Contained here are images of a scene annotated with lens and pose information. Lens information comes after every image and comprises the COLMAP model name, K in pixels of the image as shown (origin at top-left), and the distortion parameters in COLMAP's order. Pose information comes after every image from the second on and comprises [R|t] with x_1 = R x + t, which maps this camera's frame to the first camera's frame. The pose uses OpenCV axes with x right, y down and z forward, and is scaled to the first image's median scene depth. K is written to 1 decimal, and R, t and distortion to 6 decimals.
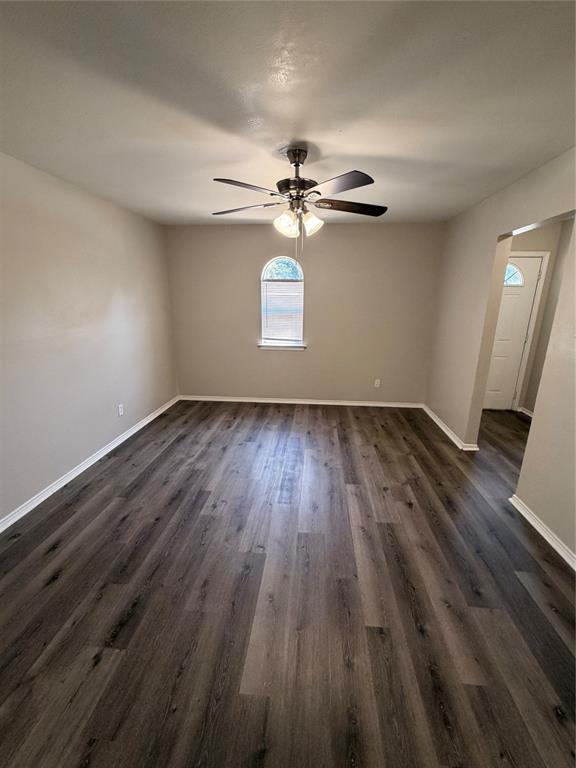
lens RADIAL K [[317.0, 0, 290.5], [0, 317.0, 383.9], [0, 0, 1]] dist [0.000265, 0.000073]
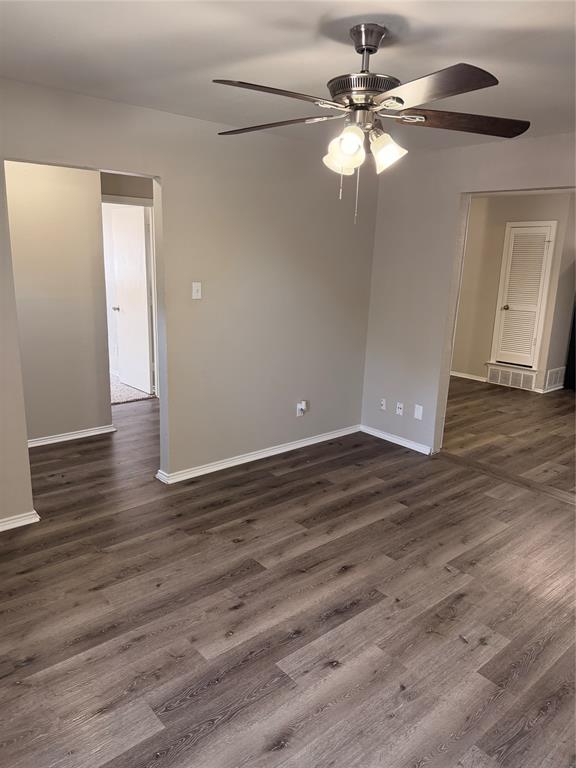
lens RADIAL K [[546.4, 0, 287.9], [0, 546.4, 384.4], [0, 0, 1]] dist [0.006360, -0.006307]
pose [[-0.712244, -0.192720, 0.674957, -0.518937], [0.154142, 0.895157, 0.418250, -0.456861], [-0.684798, 0.401936, -0.607865, 1.515037]]
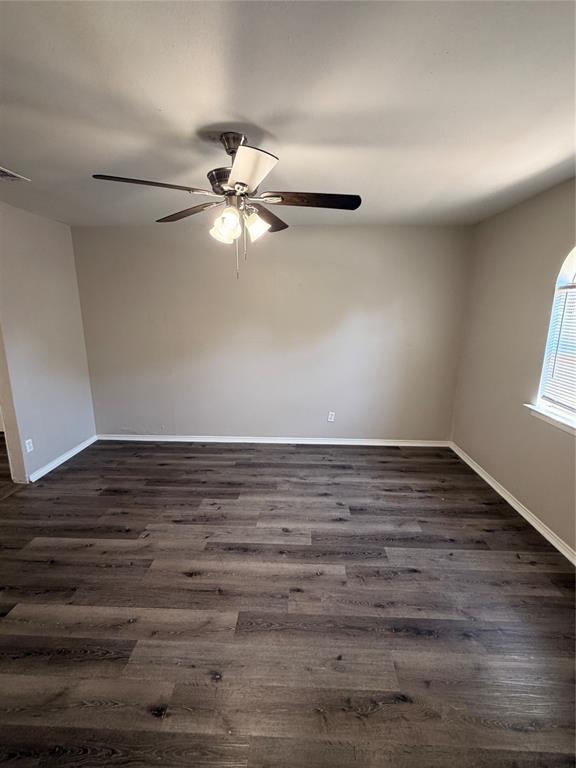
lens RADIAL K [[346.4, 0, 290.8], [0, 346.4, 383.5], [0, 0, 1]] dist [-0.004432, 0.001467]
pose [[0.048921, 0.207107, -0.977094, 0.768944], [-0.274472, 0.943391, 0.186220, -0.269099], [0.960350, 0.259075, 0.102997, 0.936951]]
